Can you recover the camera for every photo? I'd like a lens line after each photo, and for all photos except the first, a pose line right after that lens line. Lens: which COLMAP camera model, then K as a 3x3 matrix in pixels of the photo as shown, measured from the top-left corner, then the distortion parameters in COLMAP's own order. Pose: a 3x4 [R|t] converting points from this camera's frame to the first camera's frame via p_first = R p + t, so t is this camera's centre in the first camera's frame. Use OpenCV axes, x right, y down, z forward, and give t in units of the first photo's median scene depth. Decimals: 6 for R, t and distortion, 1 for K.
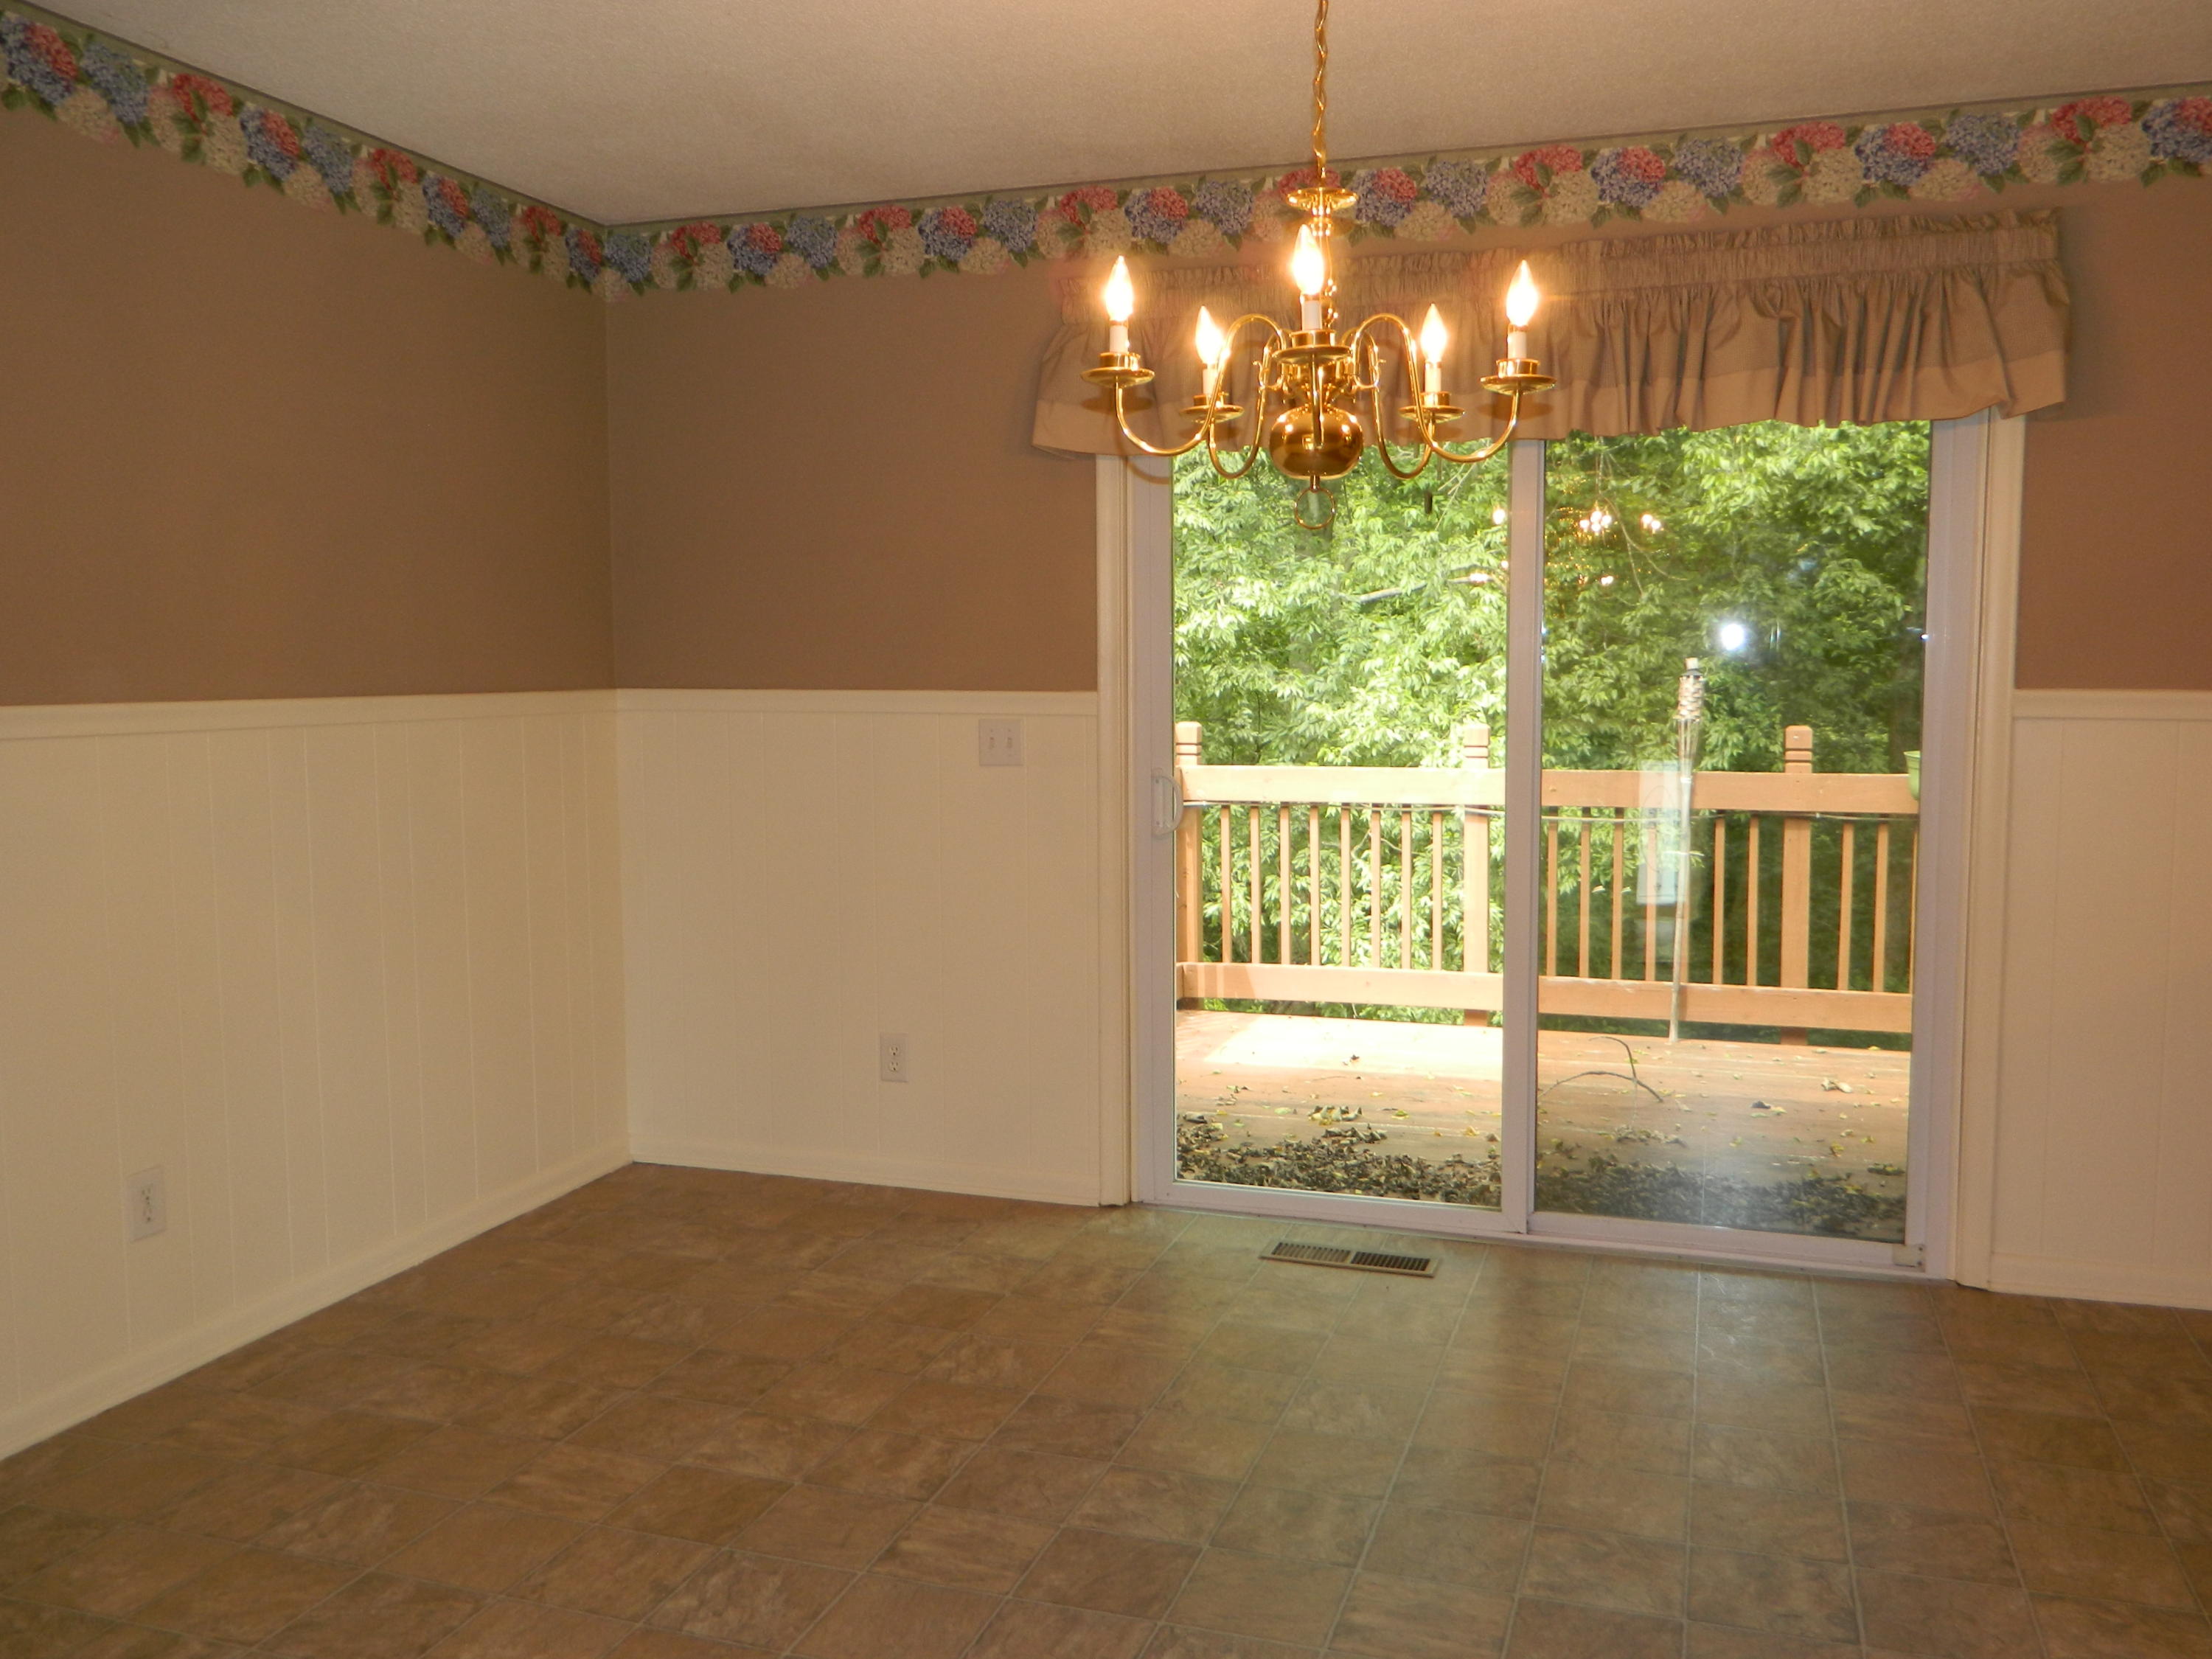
lens RADIAL K [[1864.2, 0, 1105.6], [0, 1864.2, 820.3], [0, 0, 1]] dist [0.009869, 0.007644]
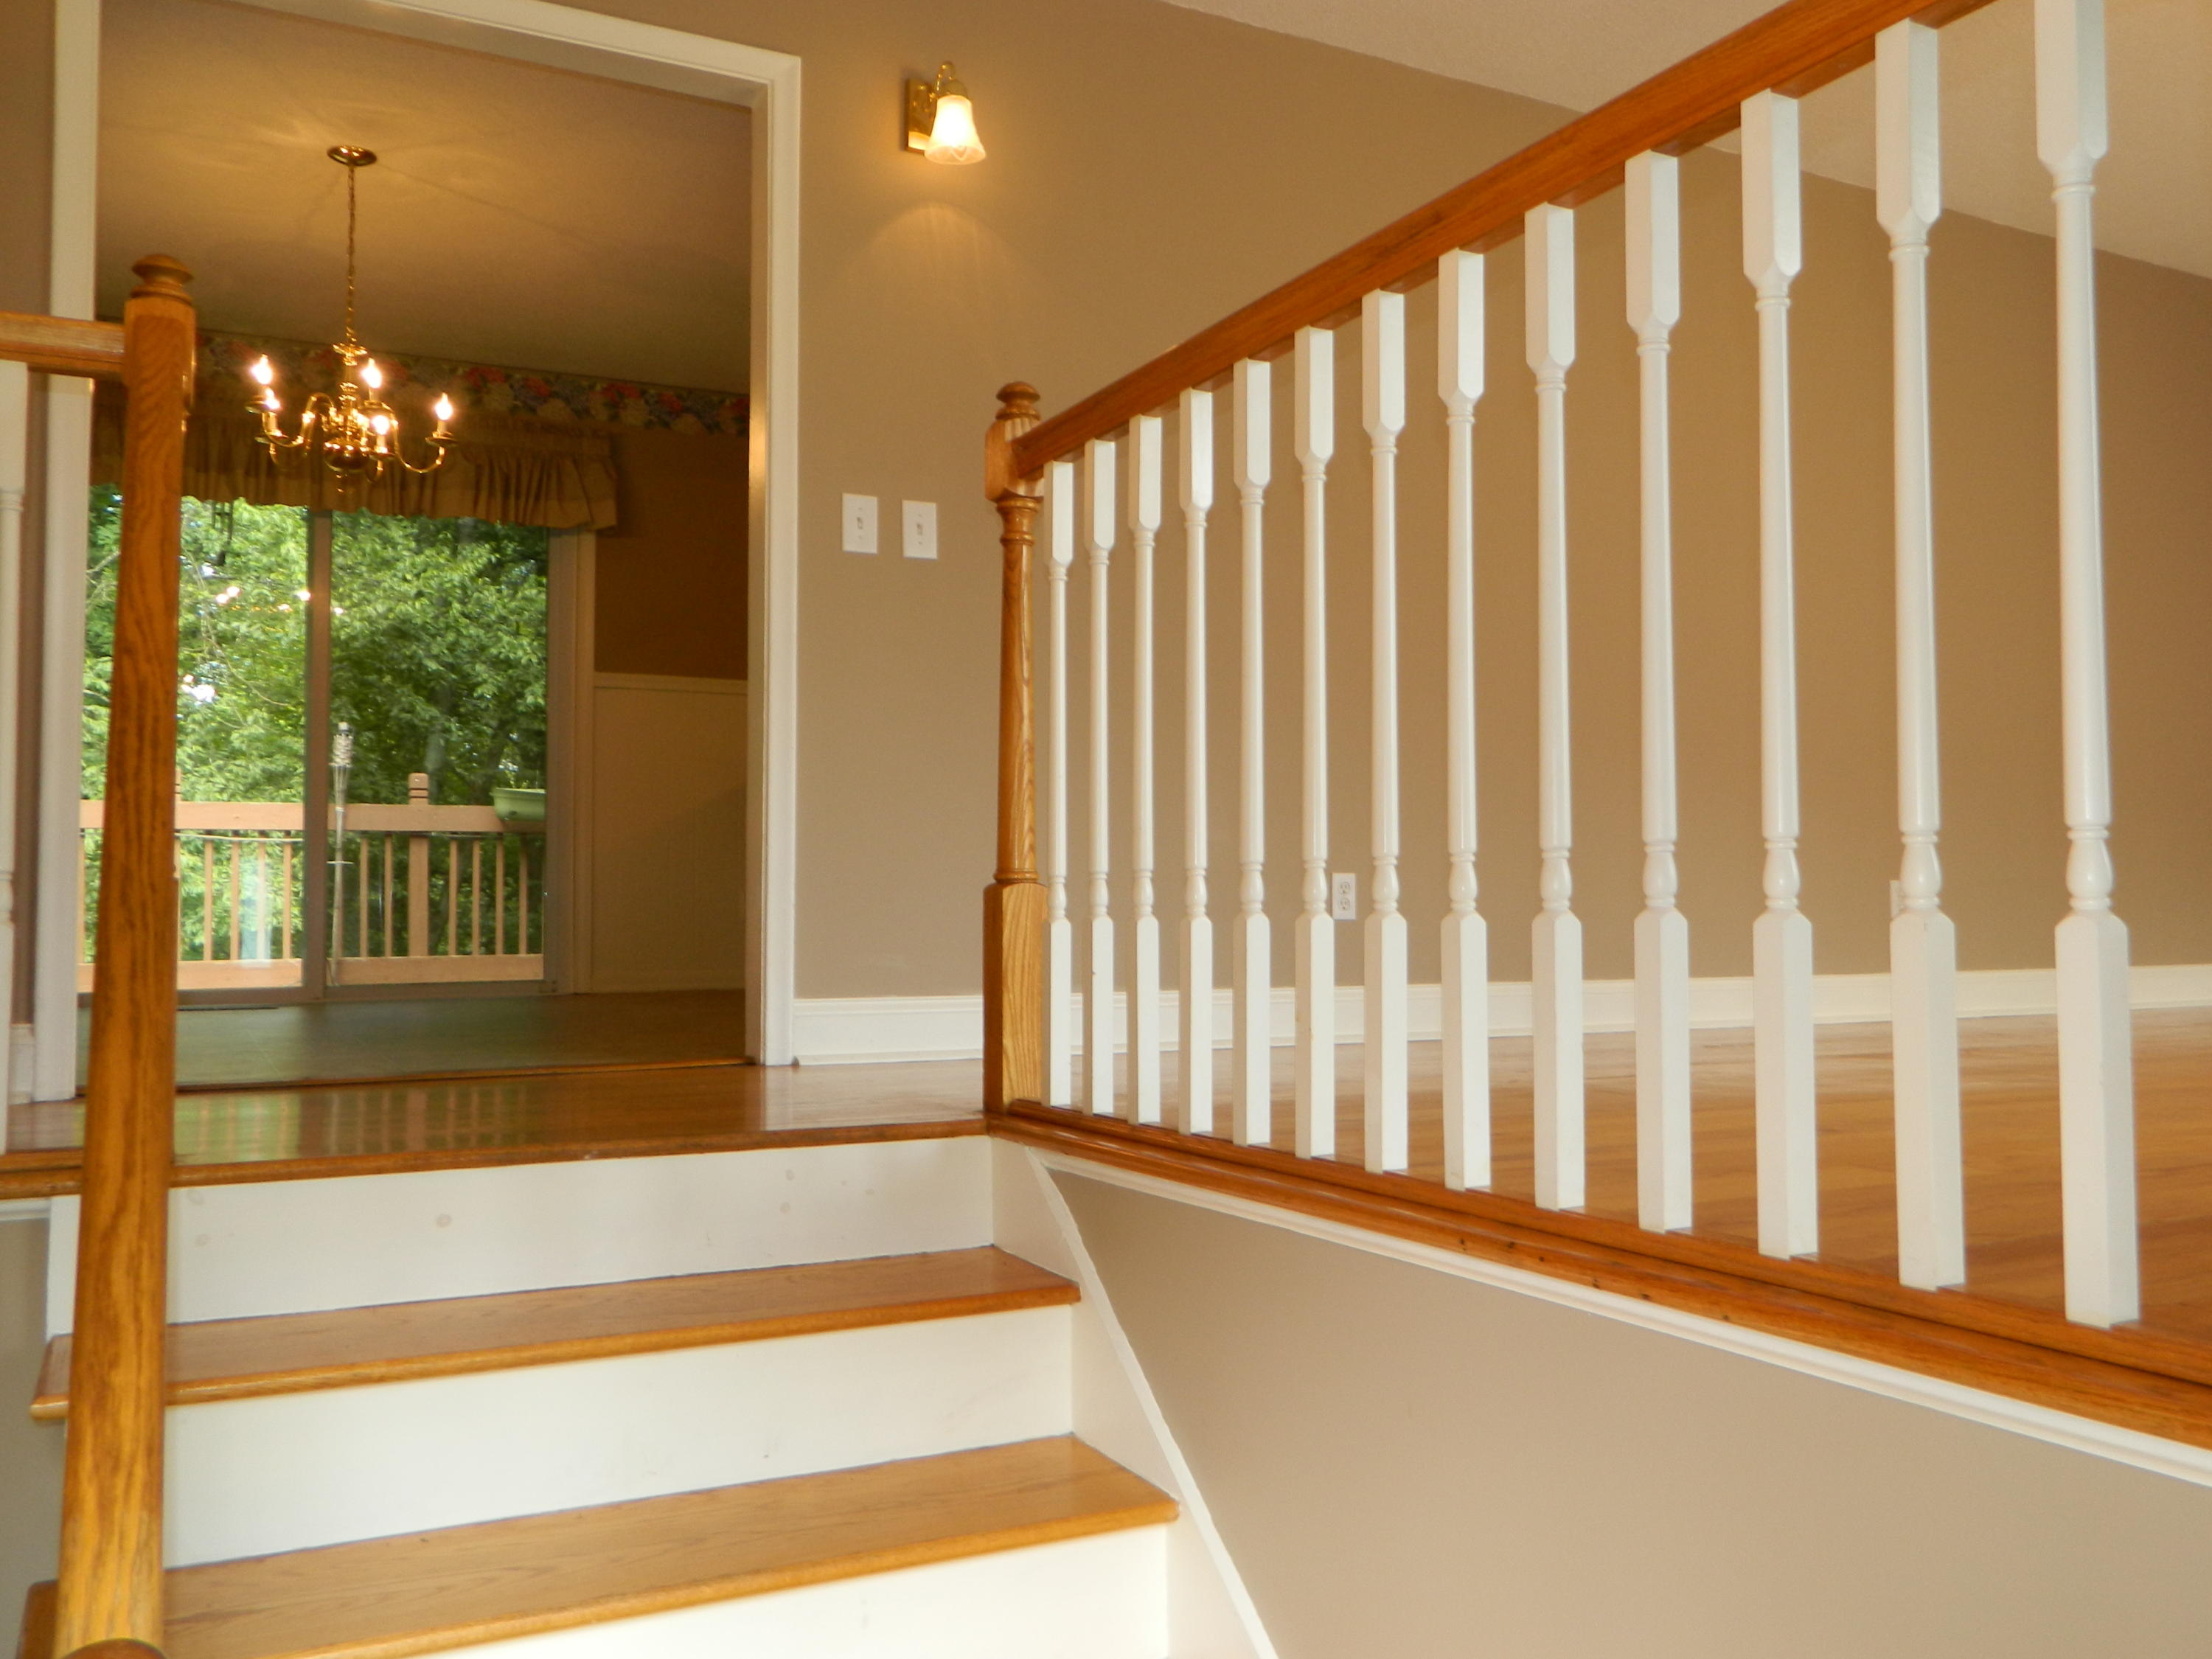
lens RADIAL K [[1828.5, 0, 1104.7], [0, 1828.5, 836.2], [0, 0, 1]] dist [-0.012281, -0.009697]
pose [[0.705129, 0.025365, 0.708626, -0.477185], [0.061588, 0.993392, -0.096843, 0.315143], [-0.706400, 0.111930, 0.698907, -0.674250]]
